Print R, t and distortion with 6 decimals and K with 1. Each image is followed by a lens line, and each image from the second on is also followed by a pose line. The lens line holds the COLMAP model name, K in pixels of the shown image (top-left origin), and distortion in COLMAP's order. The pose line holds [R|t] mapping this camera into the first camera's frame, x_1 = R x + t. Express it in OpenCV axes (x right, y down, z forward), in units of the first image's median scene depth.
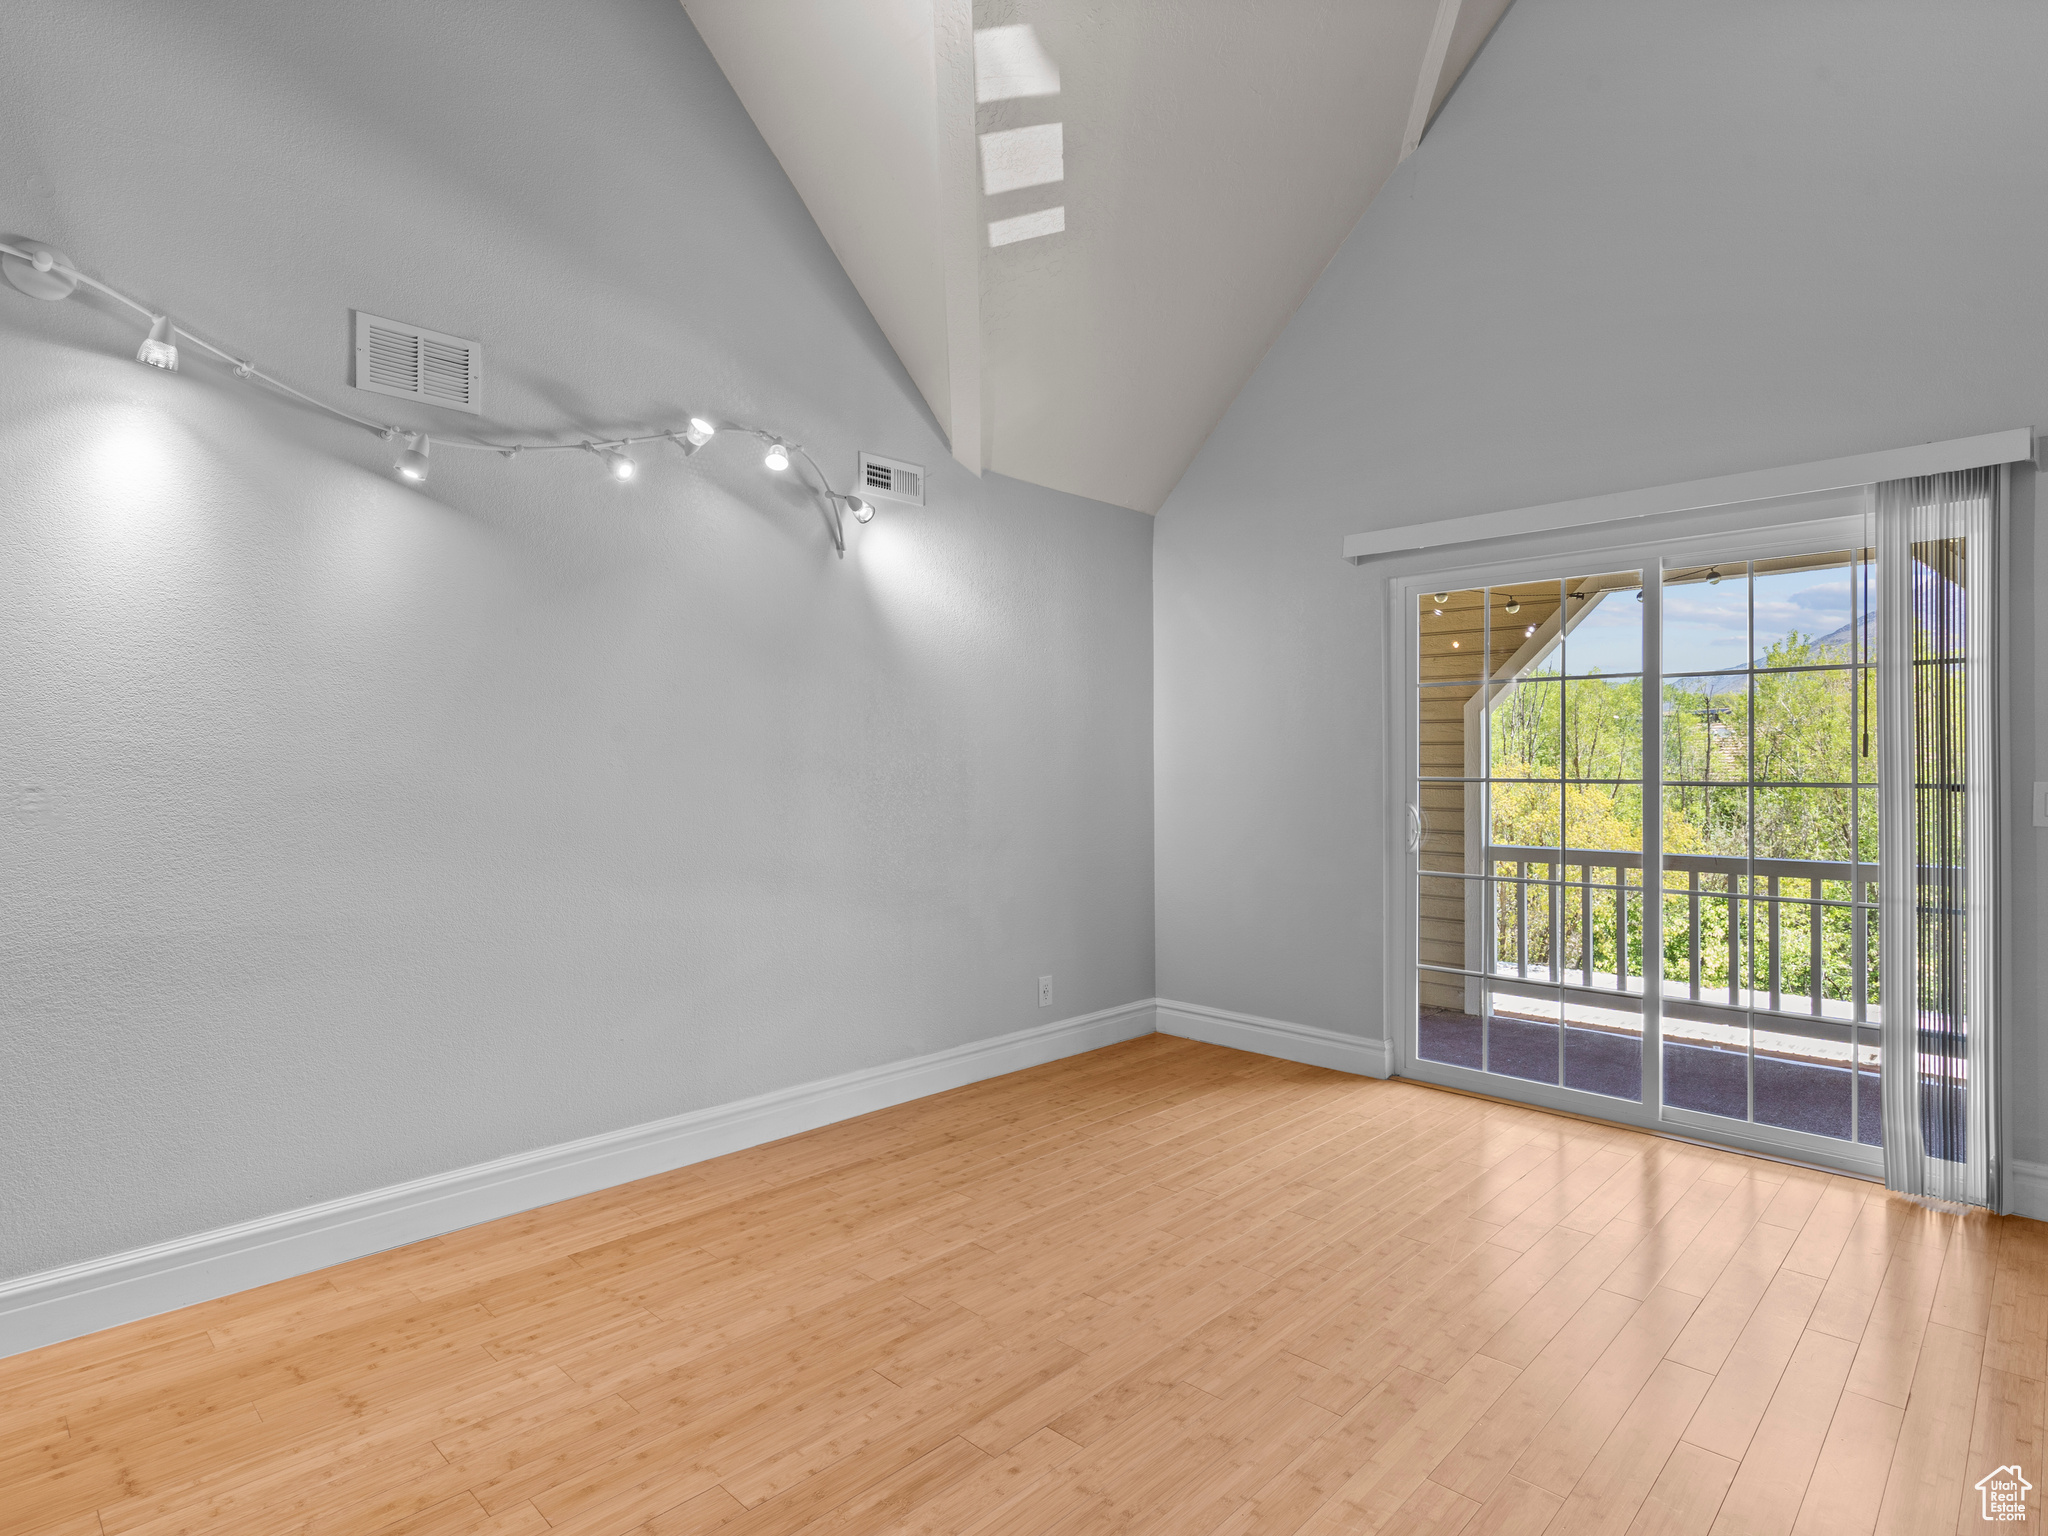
lens RADIAL K [[1078.6, 0, 1010.2], [0, 1078.6, 765.8], [0, 0, 1]] dist [-0.015788, 0.008893]
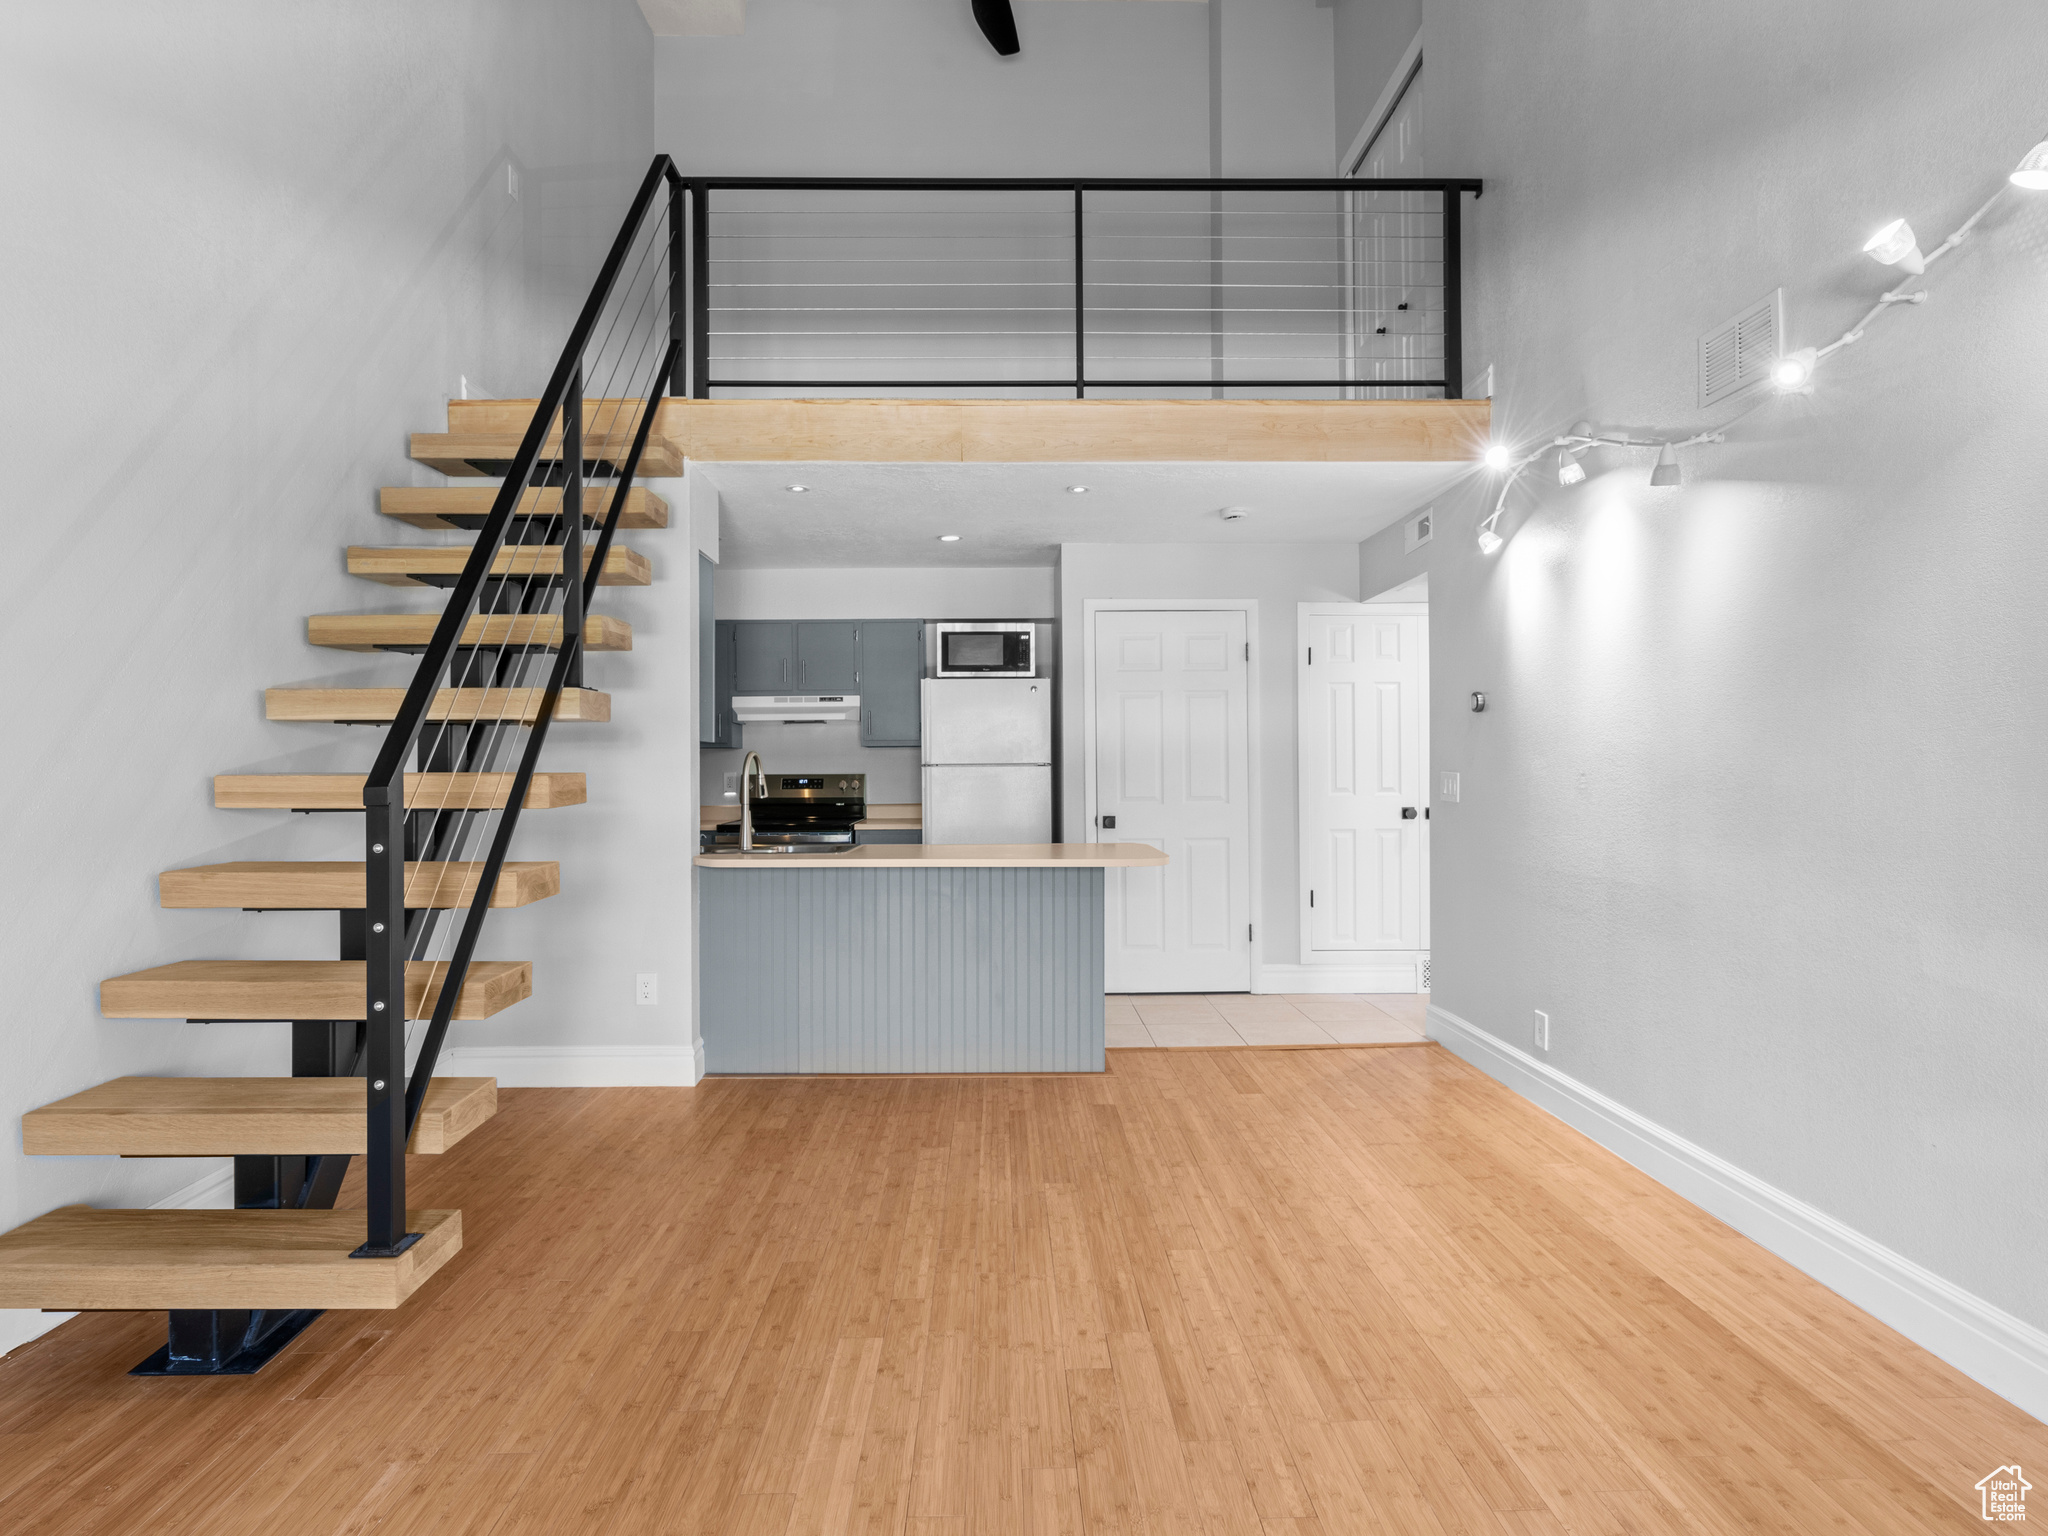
lens RADIAL K [[1059.6, 0, 1019.7], [0, 1059.6, 765.6], [0, 0, 1]] dist [-0.012069, 0.005120]
pose [[-0.698657, 0.002563, -0.715452, 0.524154], [0.010282, 0.999926, -0.006459, 0.007042], [0.715383, -0.011869, -0.698632, 1.026826]]
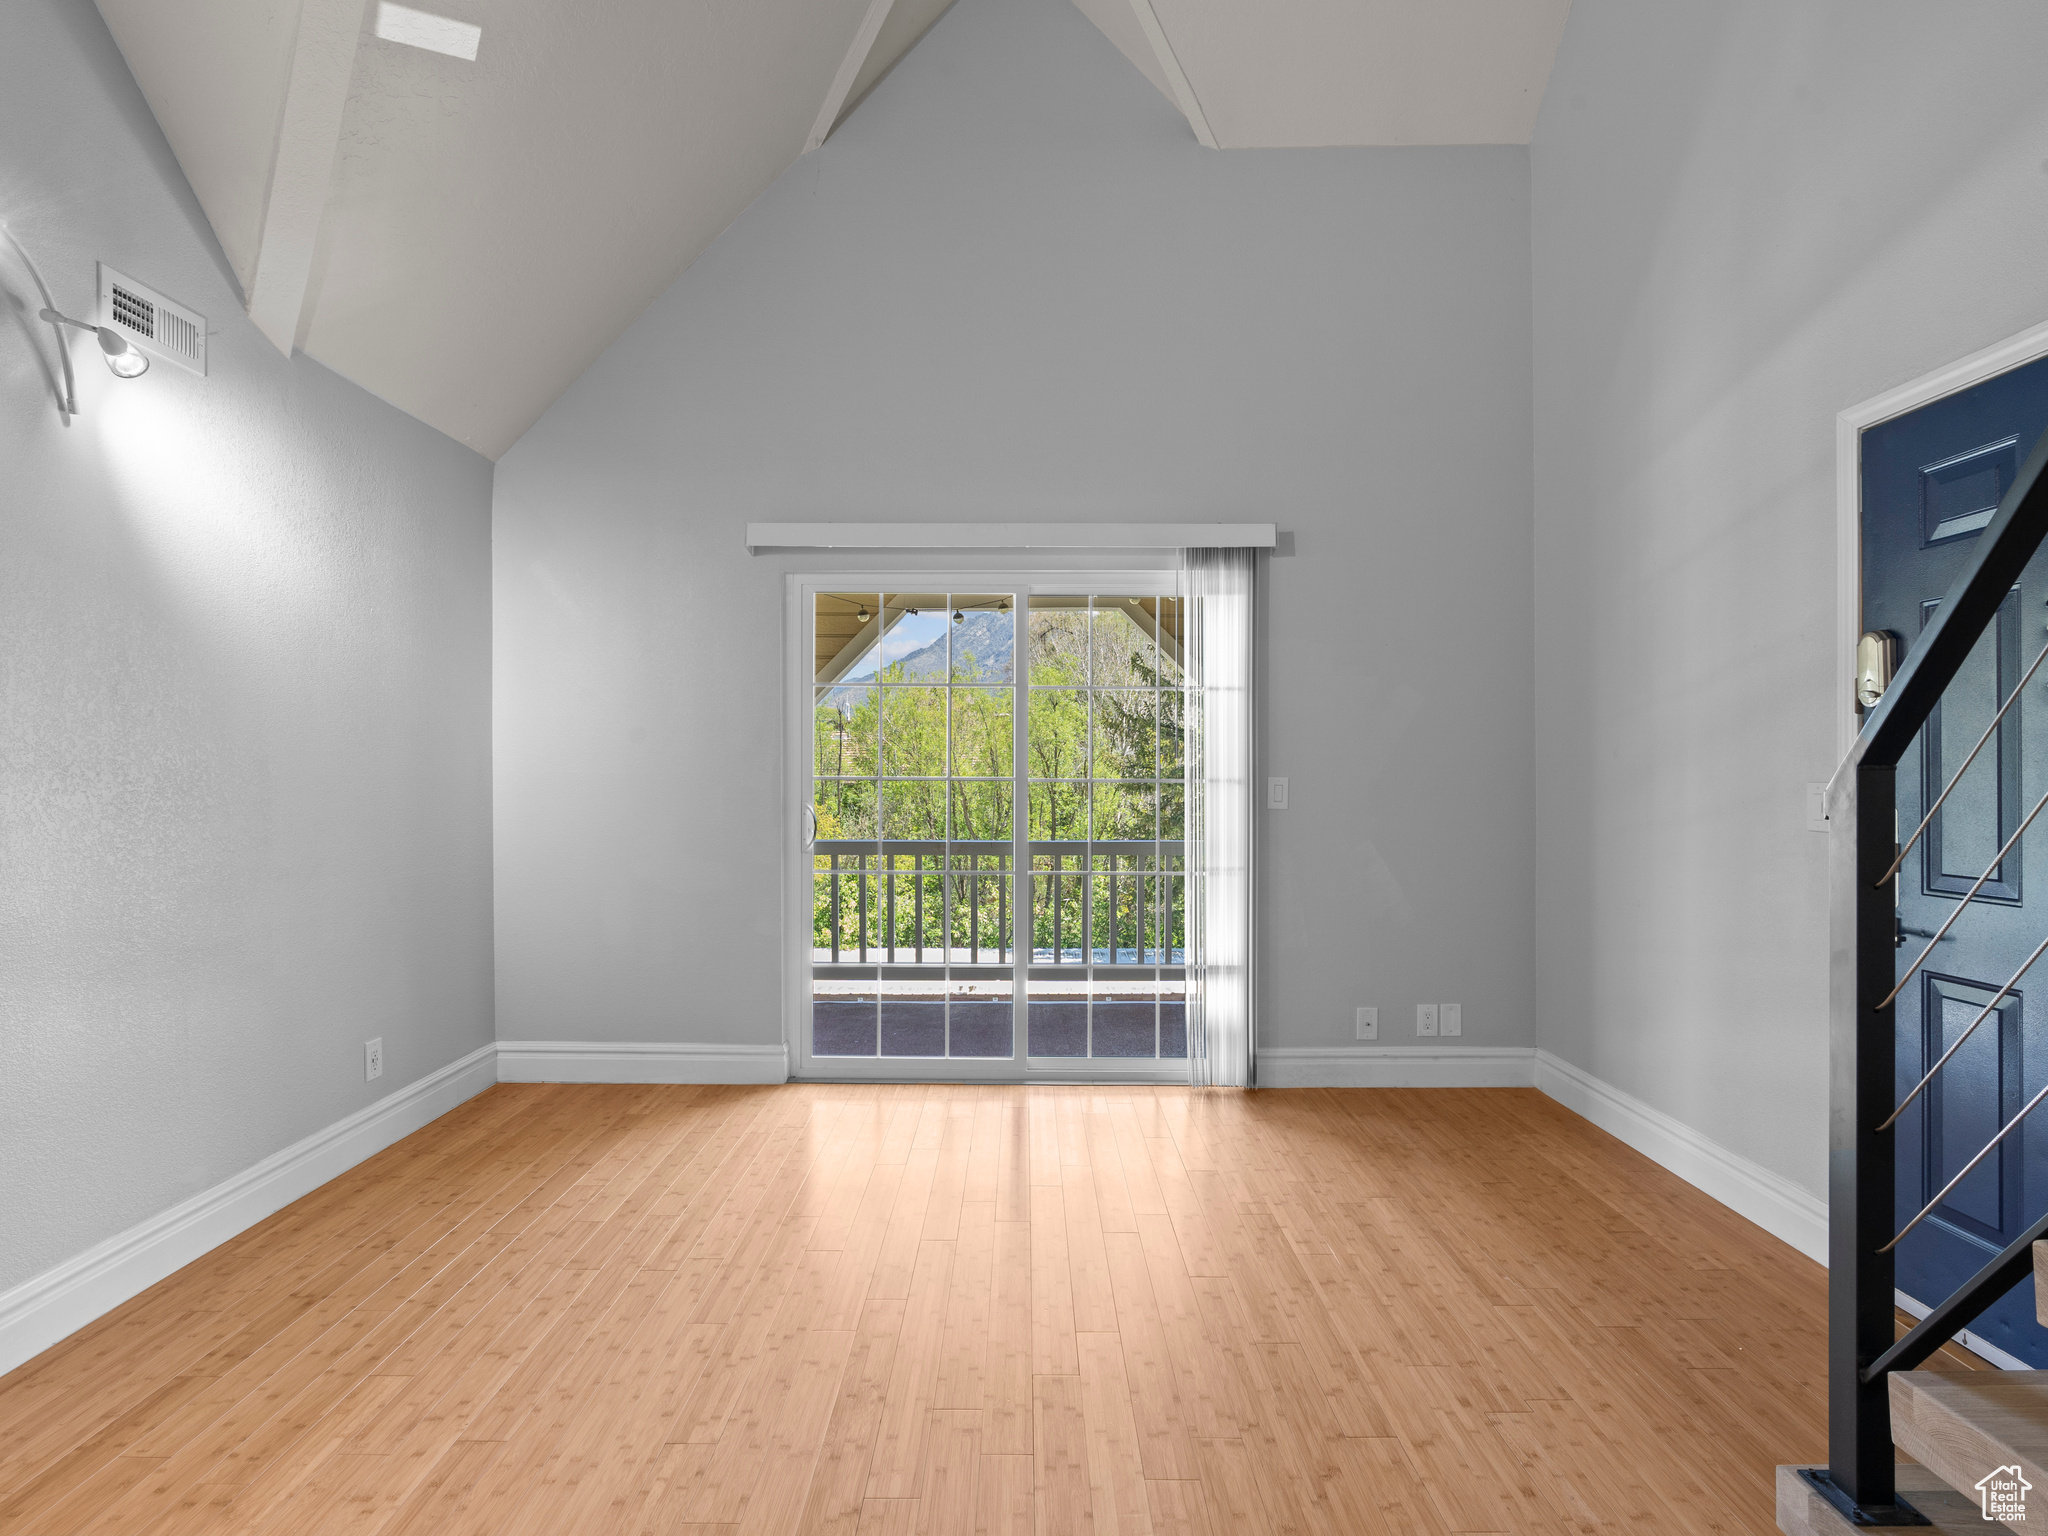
lens RADIAL K [[1040.3, 0, 1014.4], [0, 1040.3, 772.2], [0, 0, 1]] dist [-0.009266, 0.003965]
pose [[0.719922, -0.001423, 0.694053, -0.205243], [-0.002570, 0.999986, 0.004717, 0.002664], [-0.694050, -0.005180, 0.719908, 0.223173]]
